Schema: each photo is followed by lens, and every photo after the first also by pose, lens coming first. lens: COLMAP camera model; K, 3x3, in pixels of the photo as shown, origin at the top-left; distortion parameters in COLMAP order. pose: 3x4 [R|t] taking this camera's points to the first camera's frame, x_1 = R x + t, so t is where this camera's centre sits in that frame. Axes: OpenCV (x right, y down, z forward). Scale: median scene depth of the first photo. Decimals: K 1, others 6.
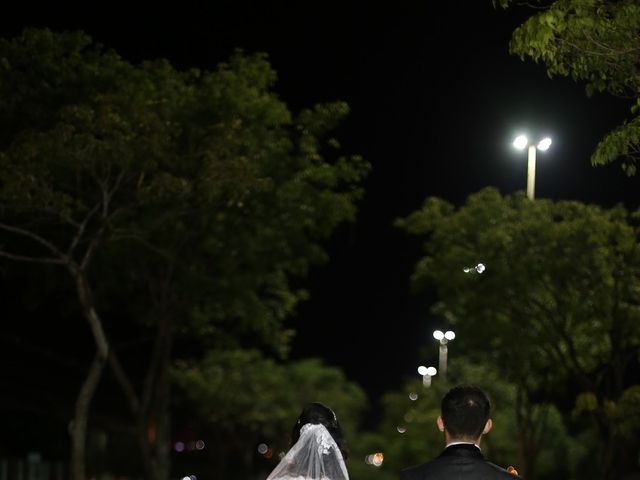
lens RADIAL K [[3079.5, 0, 319.5], [0, 3079.5, 239.9], [0, 0, 1]] dist [0.009977, 0.000000]
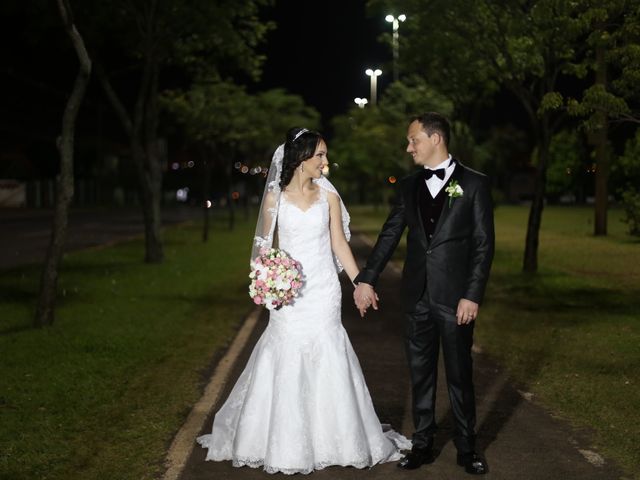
lens RADIAL K [[3079.5, 0, 320.0], [0, 3079.5, 239.9], [0, 0, 1]] dist [0.009977, 0.000000]
pose [[0.999291, -0.037349, 0.004687, 0.004812], [0.036725, 0.994679, 0.096256, -0.013741], [-0.008257, -0.096016, 0.995346, -0.167022]]
